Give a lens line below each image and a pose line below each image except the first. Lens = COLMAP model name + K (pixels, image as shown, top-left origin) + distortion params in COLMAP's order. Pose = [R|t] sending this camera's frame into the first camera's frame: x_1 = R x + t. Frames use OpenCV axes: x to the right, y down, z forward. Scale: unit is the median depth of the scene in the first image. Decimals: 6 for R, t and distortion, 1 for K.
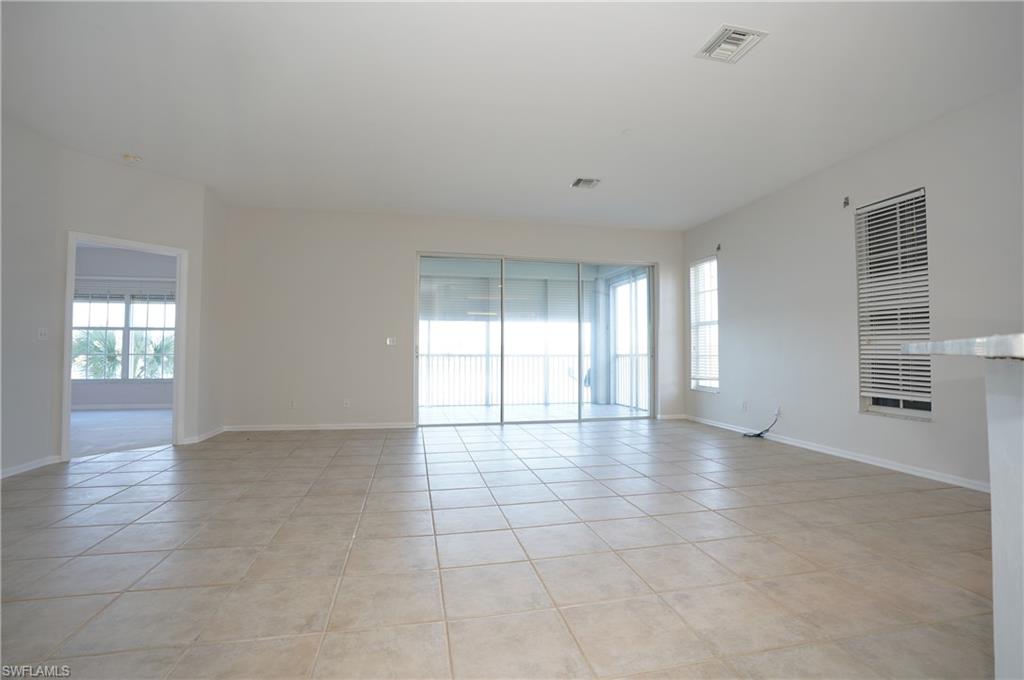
lens RADIAL K [[475.3, 0, 516.4], [0, 475.3, 337.7], [0, 0, 1]] dist [-0.065945, 0.025880]
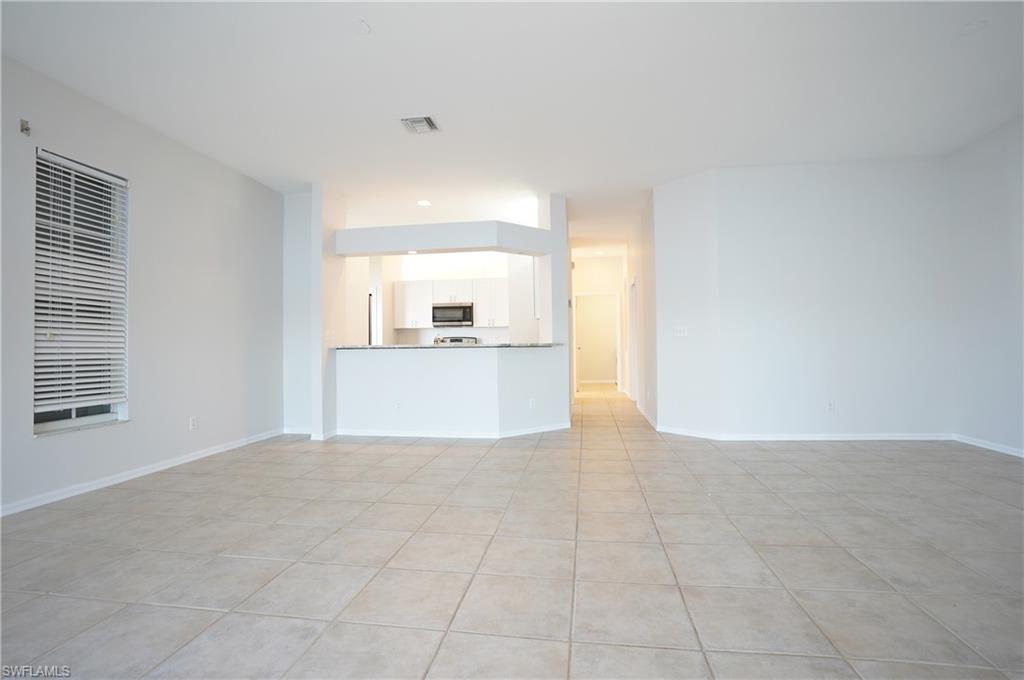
lens RADIAL K [[475.3, 0, 516.4], [0, 475.3, 337.7], [0, 0, 1]] dist [-0.065945, 0.025880]
pose [[-0.935410, 0.017127, 0.353149, -0.206100], [-0.000083, 0.998815, -0.048658, 0.049324], [-0.353564, -0.045545, -0.934301, 1.534685]]
